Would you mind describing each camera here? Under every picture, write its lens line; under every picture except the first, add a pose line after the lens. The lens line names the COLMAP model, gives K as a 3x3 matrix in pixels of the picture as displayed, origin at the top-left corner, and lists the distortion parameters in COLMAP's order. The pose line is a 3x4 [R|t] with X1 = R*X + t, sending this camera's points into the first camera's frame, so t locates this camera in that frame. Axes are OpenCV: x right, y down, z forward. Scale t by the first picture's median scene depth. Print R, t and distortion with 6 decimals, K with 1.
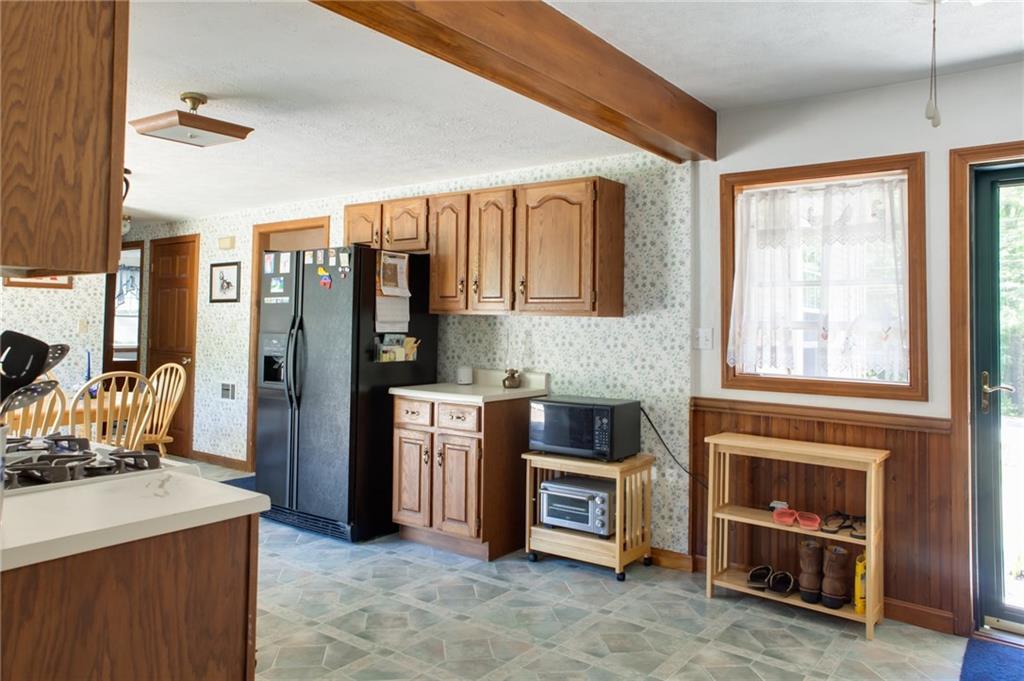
lens RADIAL K [[716.7, 0, 510.8], [0, 716.7, 324.9], [0, 0, 1]] dist [-0.081936, 0.073482]
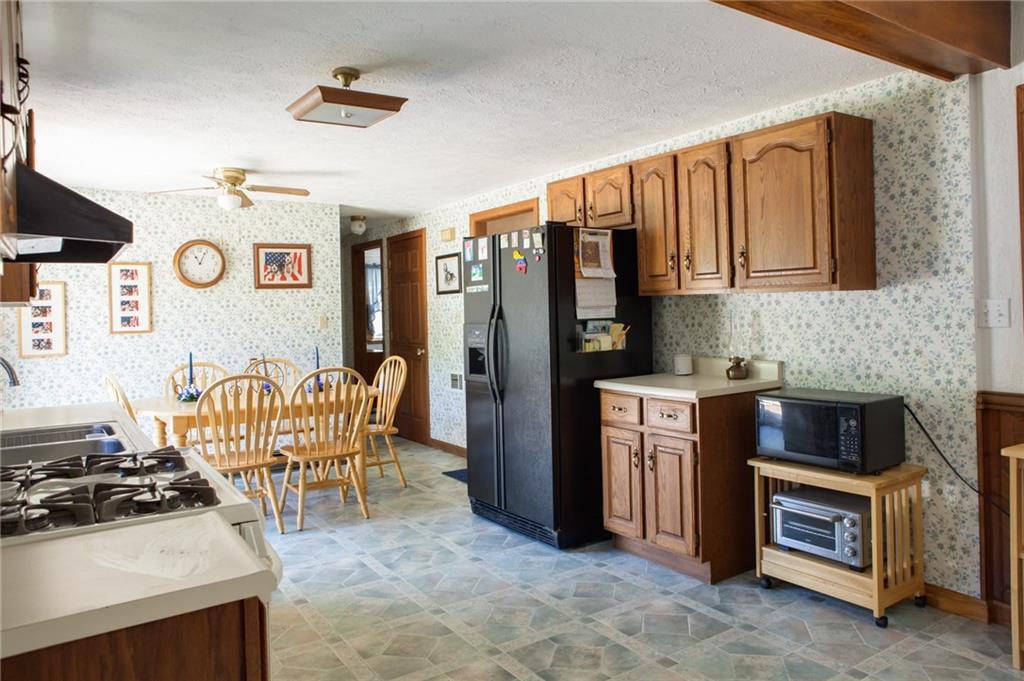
lens RADIAL K [[716.7, 0, 510.8], [0, 716.7, 324.9], [0, 0, 1]] dist [-0.081936, 0.073482]
pose [[0.942423, -0.032214, -0.332867, 0.034953], [0.039747, 0.999084, 0.015845, -0.000299], [0.332051, -0.028163, 0.942841, 0.133739]]
